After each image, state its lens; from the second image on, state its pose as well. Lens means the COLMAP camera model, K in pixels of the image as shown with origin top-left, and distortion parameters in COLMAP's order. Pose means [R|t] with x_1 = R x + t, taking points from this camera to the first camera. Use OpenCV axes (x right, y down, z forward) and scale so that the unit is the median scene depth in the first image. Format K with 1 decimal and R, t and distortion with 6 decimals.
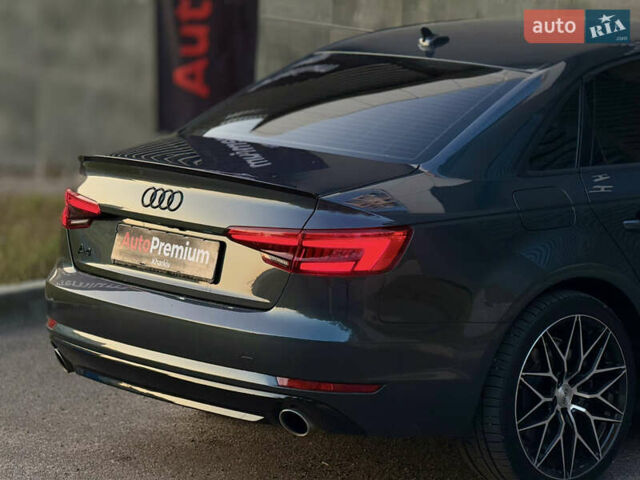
lens RADIAL K [[2159.9, 0, 320.0], [0, 2159.9, 240.0], [0, 0, 1]] dist [0.274587, 1.273476]
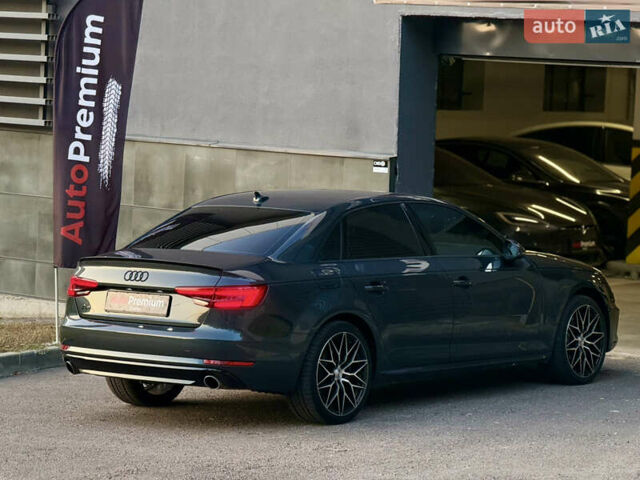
lens RADIAL K [[2159.9, 0, 320.0], [0, 2159.9, 240.0], [0, 0, 1]] dist [0.274587, 1.273476]
pose [[0.984846, -0.005685, 0.173338, -0.248866], [0.022821, 0.995020, -0.097027, 0.142940], [-0.171923, 0.099512, 0.980071, -0.958083]]
